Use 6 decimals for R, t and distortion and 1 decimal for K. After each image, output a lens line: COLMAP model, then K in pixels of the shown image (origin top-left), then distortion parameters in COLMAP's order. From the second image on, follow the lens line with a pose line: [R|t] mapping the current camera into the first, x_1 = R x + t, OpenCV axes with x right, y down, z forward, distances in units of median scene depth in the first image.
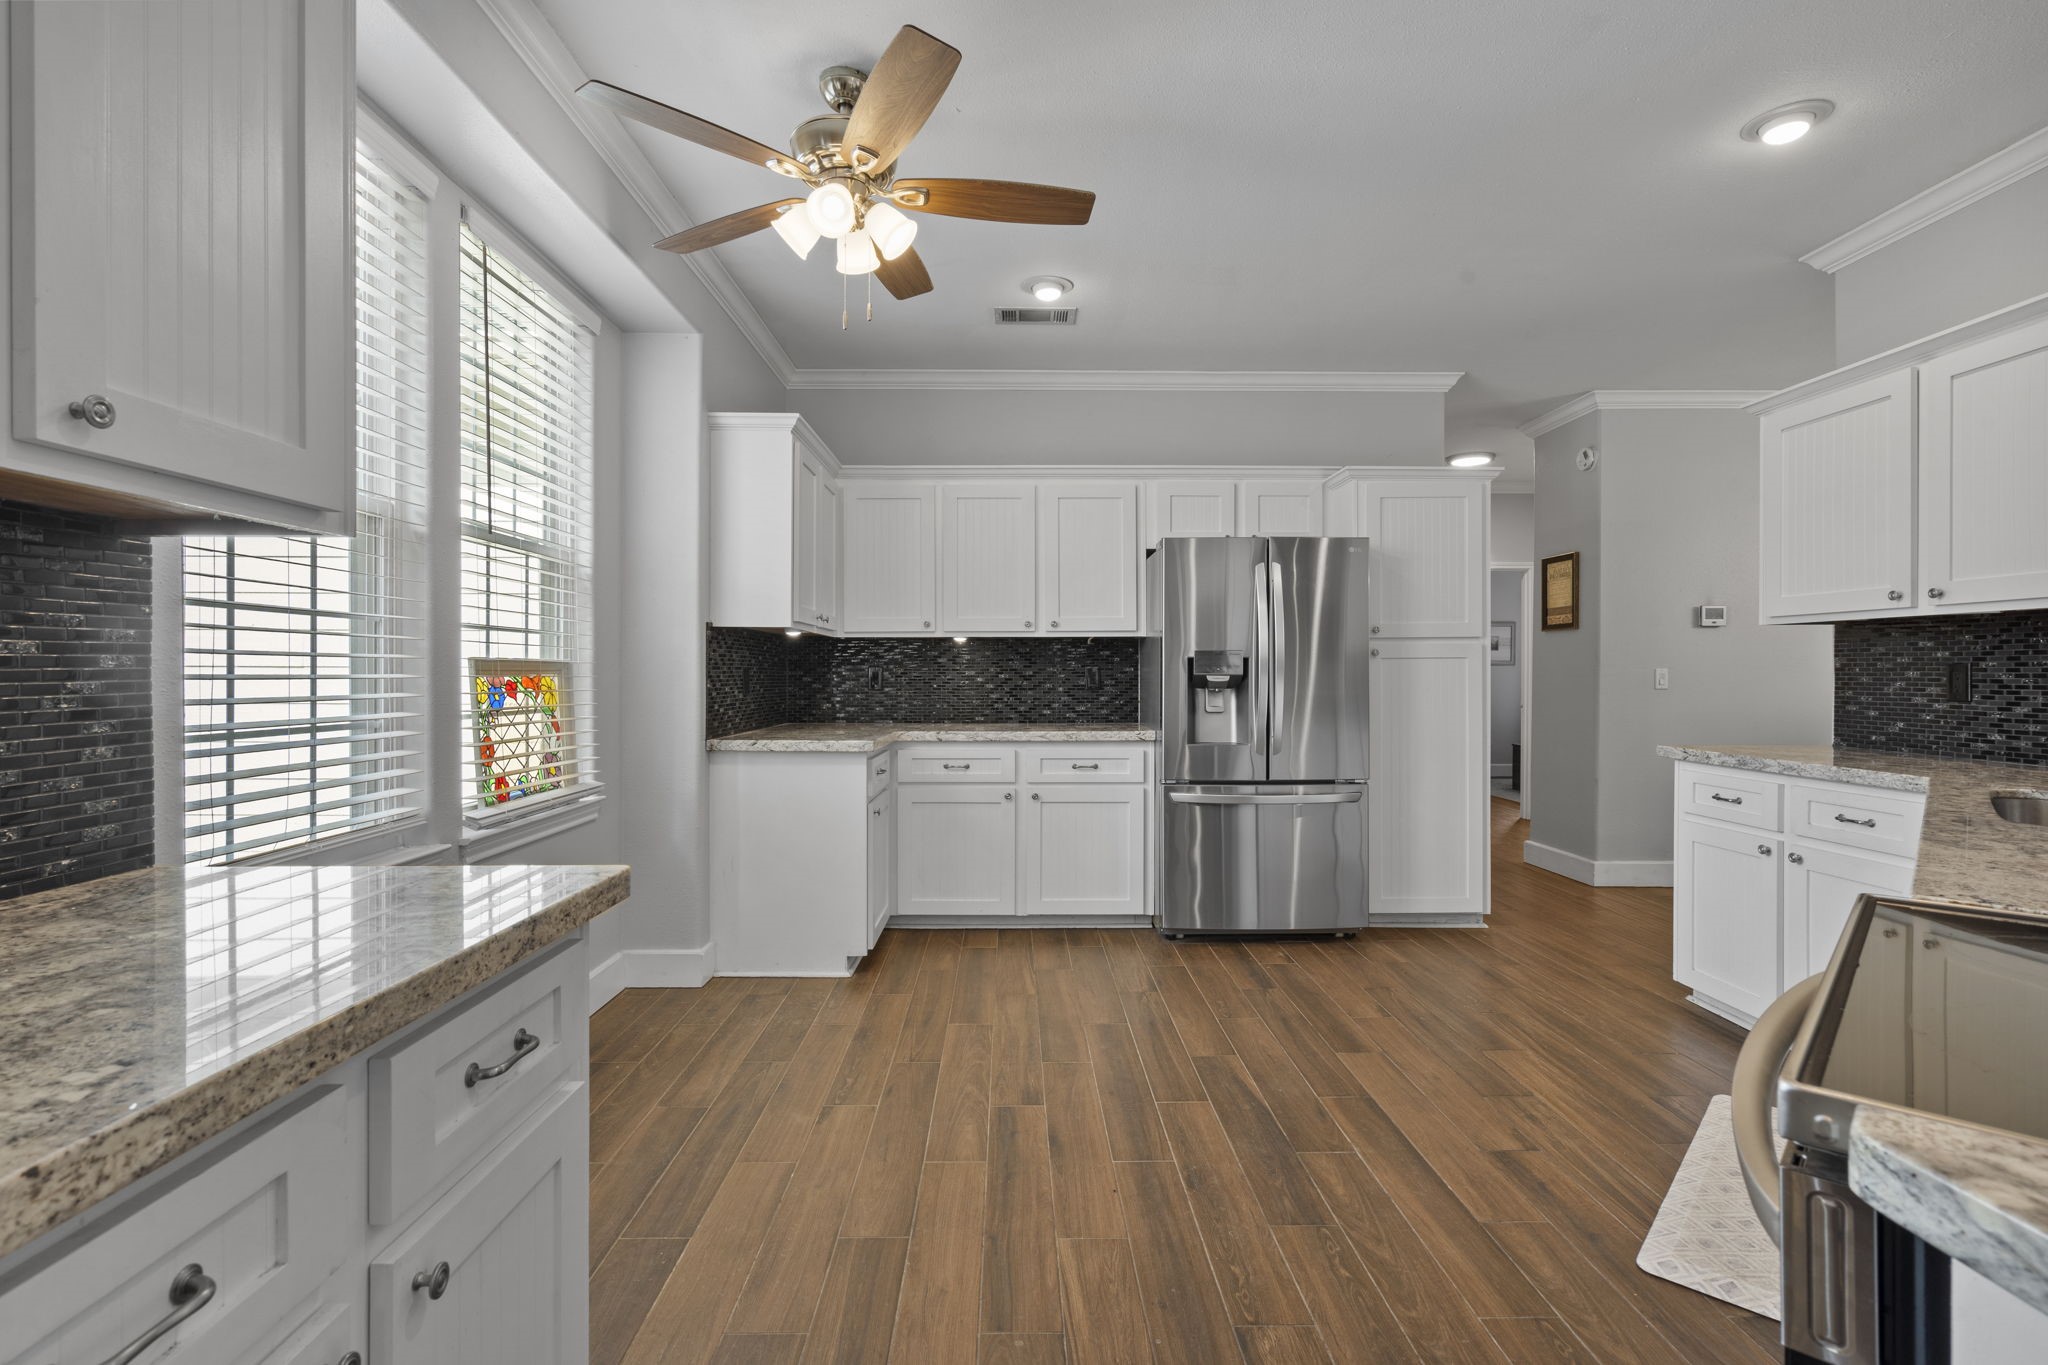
lens RADIAL K [[928.1, 0, 1018.9], [0, 928.1, 675.5], [0, 0, 1]] dist [-0.009857, 0.002939]
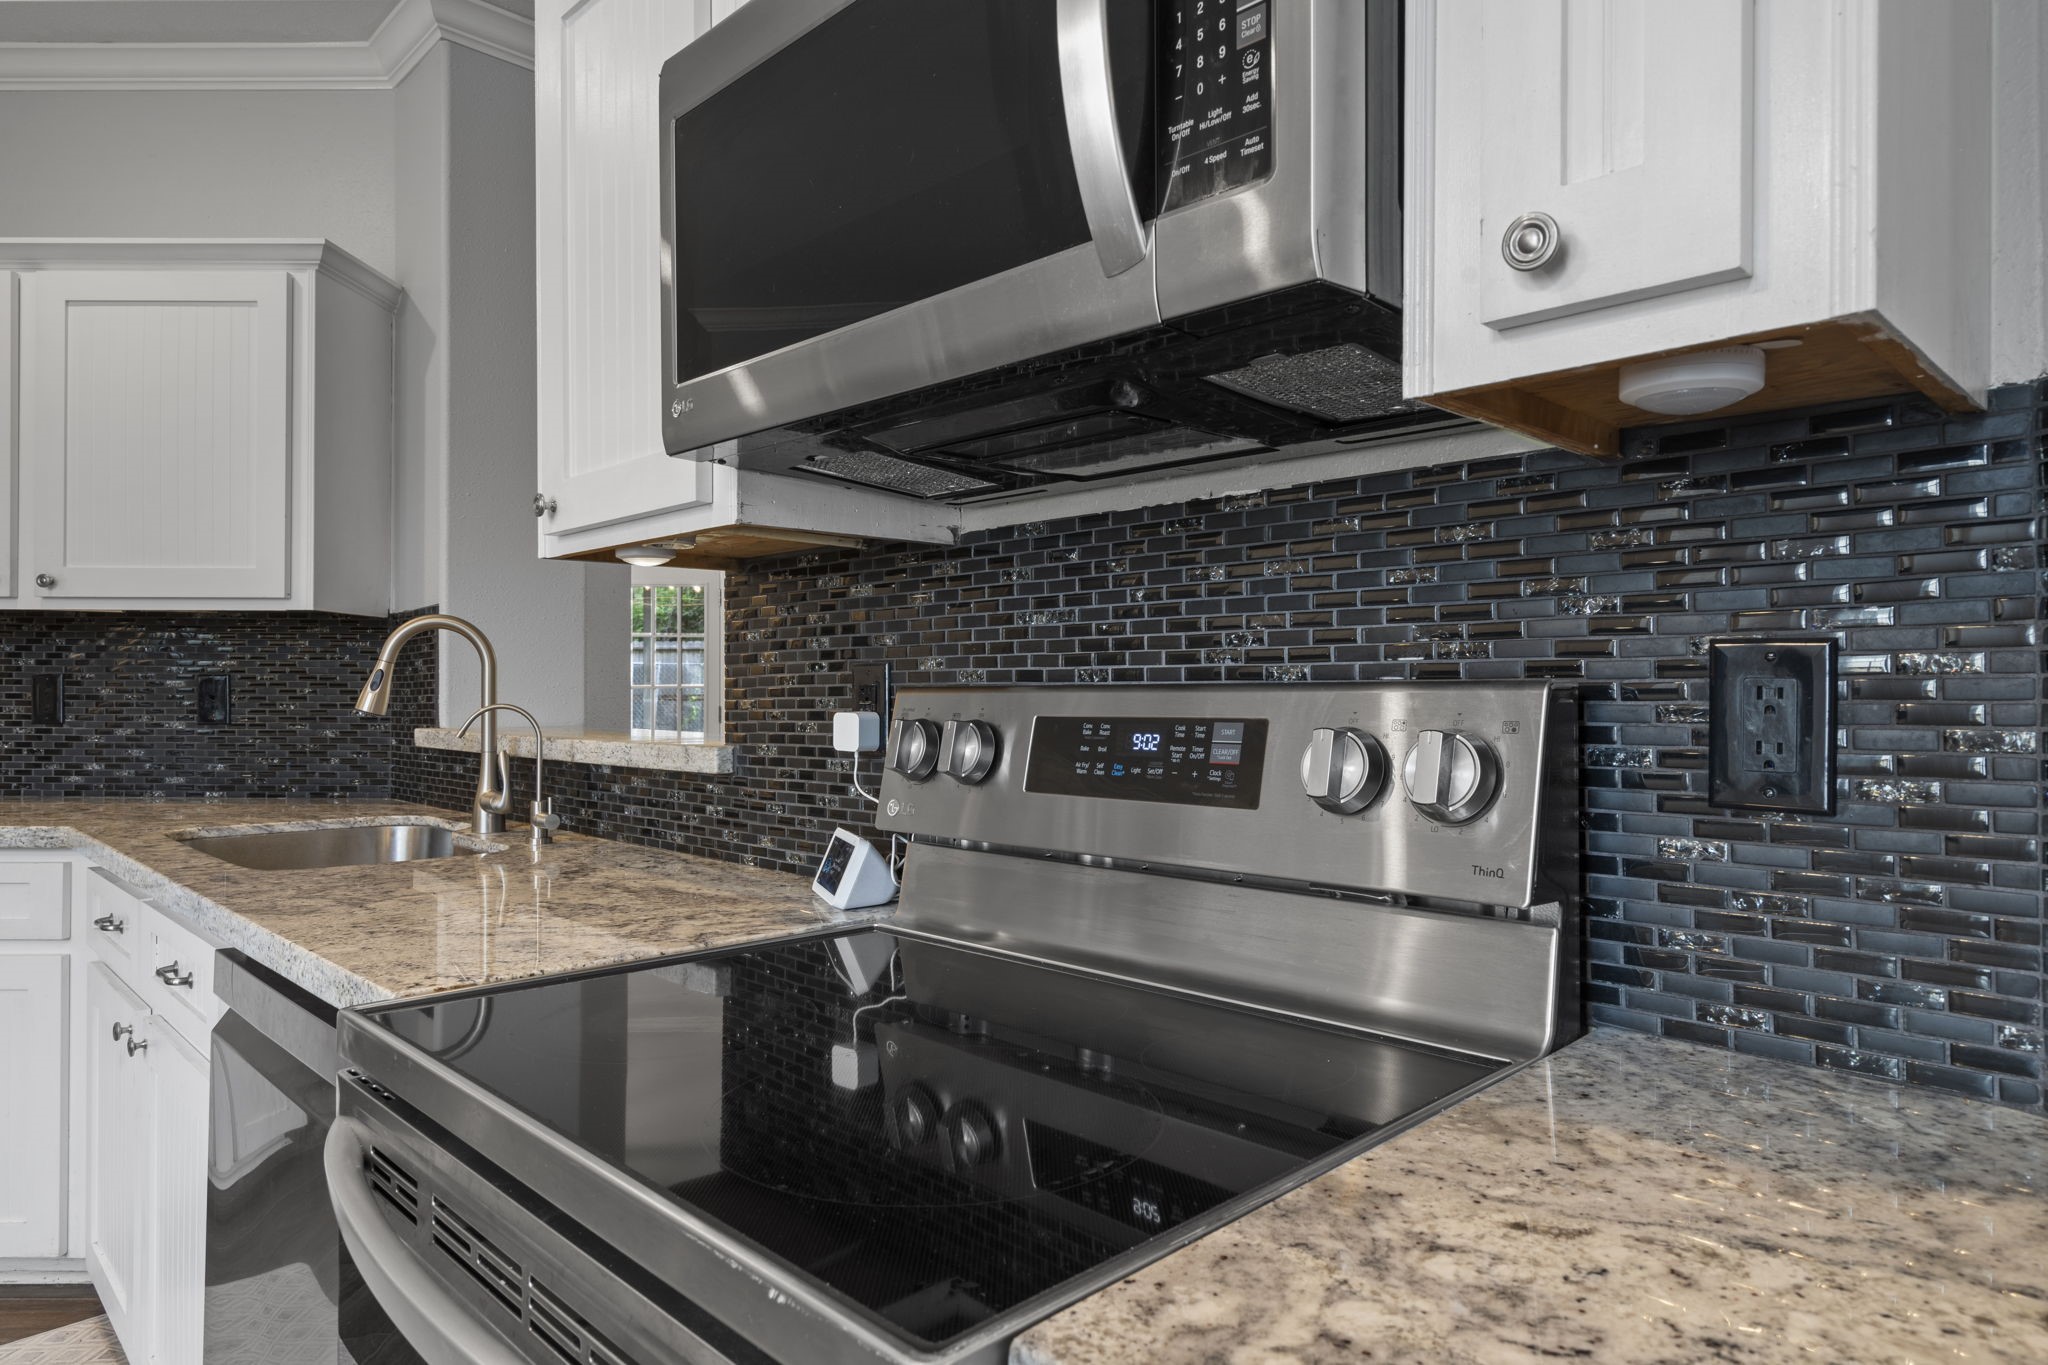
lens RADIAL K [[1222.2, 0, 1008.5], [0, 1222.2, 671.9], [0, 0, 1]] dist [0.008352, 0.003304]
pose [[0.022340, 0.014980, 0.999638, 0.005158], [0.001550, 0.999886, -0.015018, 0.000949], [-0.999749, 0.001885, 0.022314, 0.118849]]
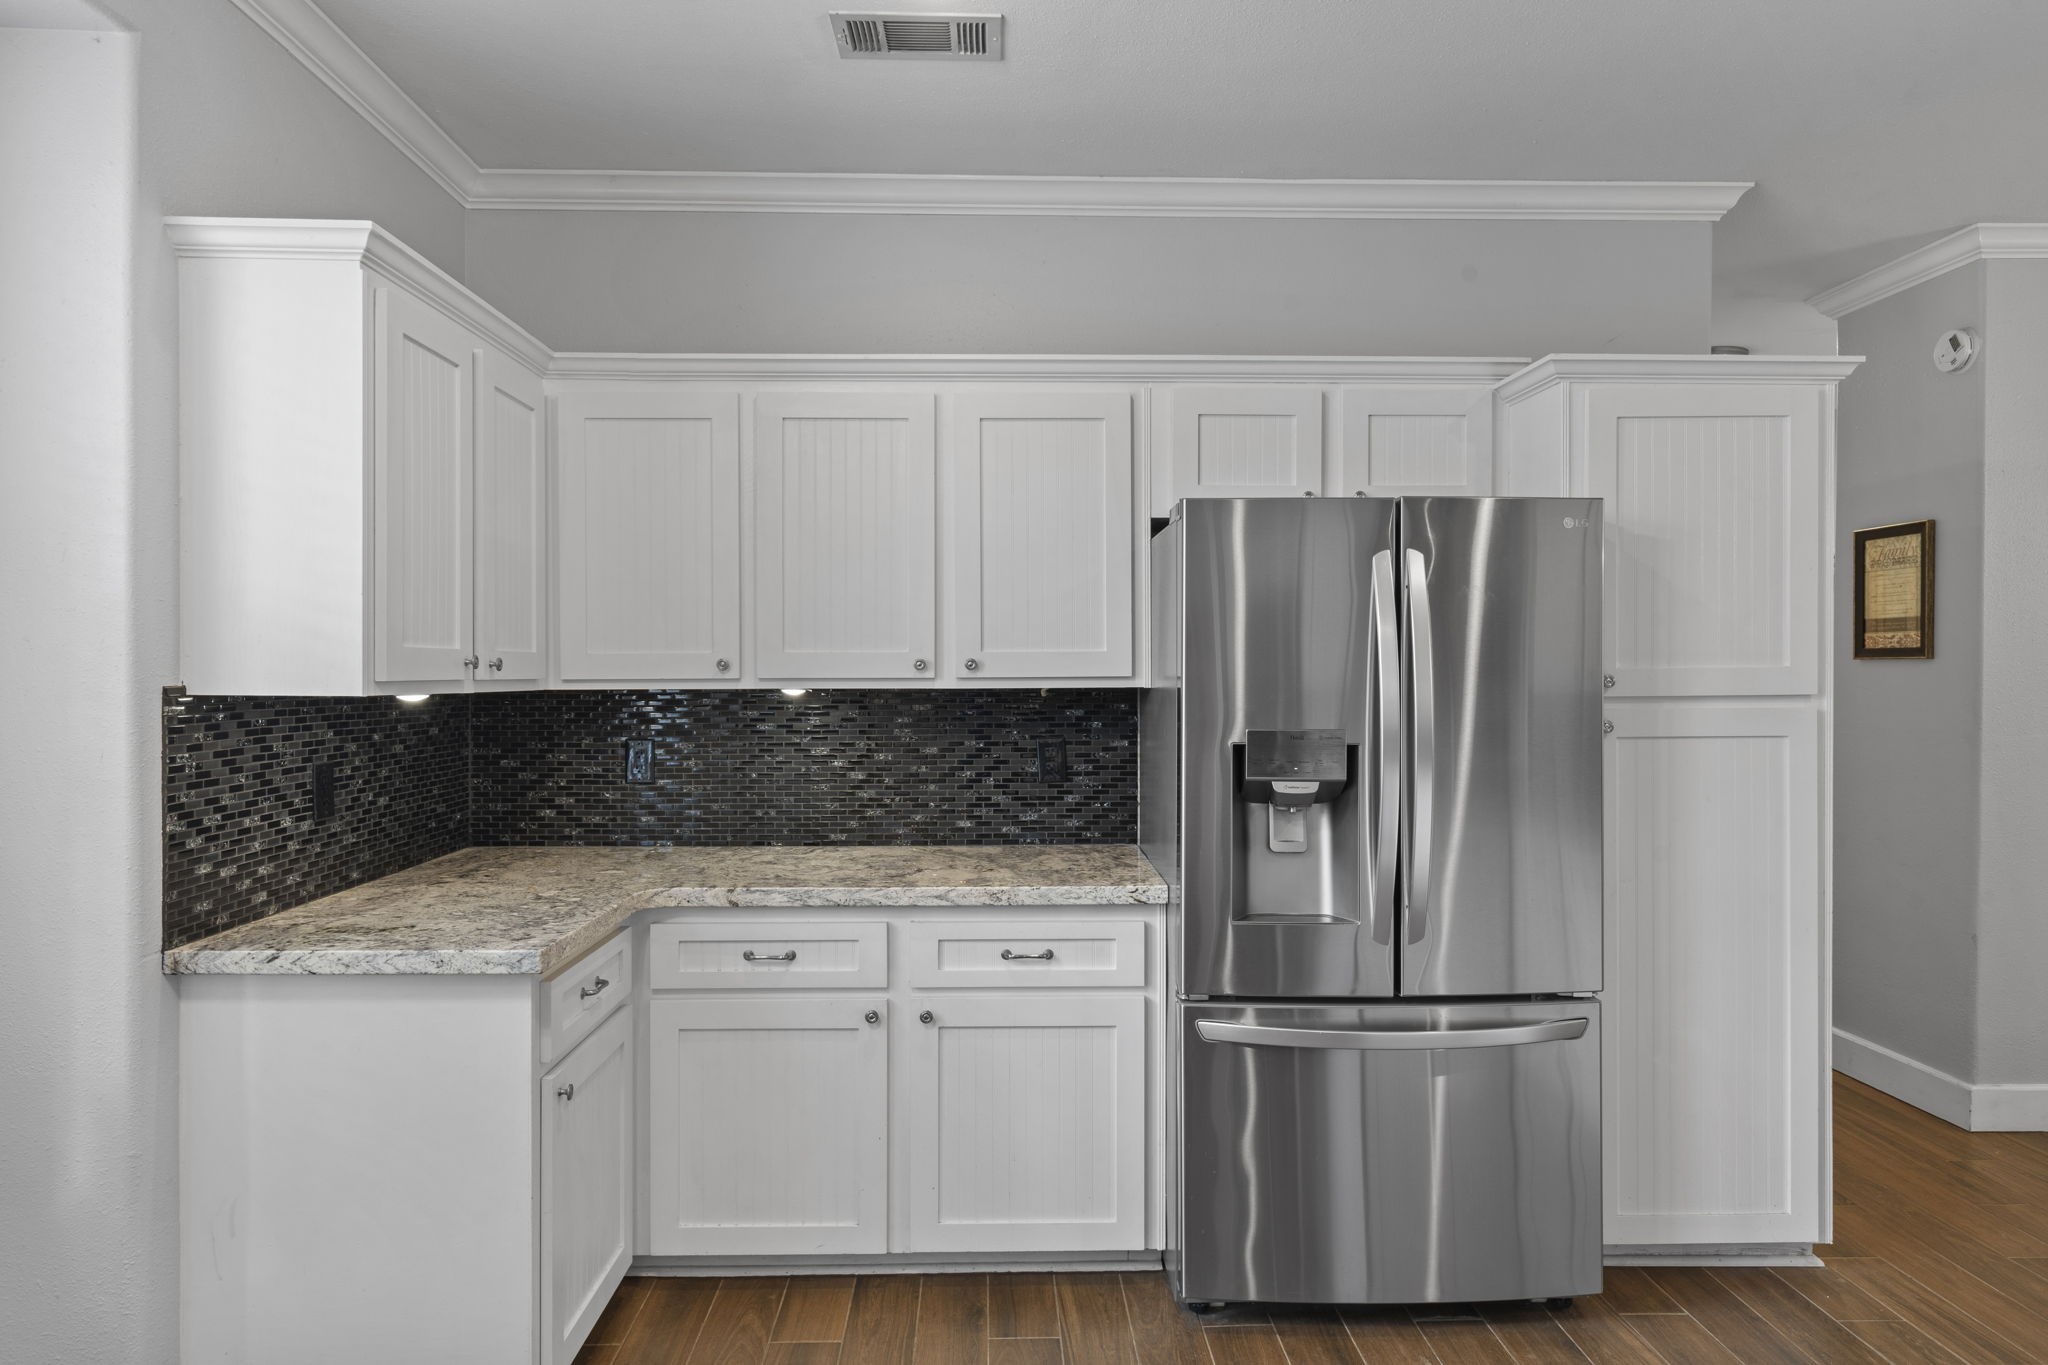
lens RADIAL K [[1258.2, 0, 1016.2], [0, 1258.2, 681.8], [0, 0, 1]] dist [0.013304, -0.004616]
pose [[0.999831, -0.000538, 0.018360, 0.053264], [0.000417, 0.999978, 0.006601, -0.053996], [-0.018363, -0.006593, 0.999810, 0.324236]]
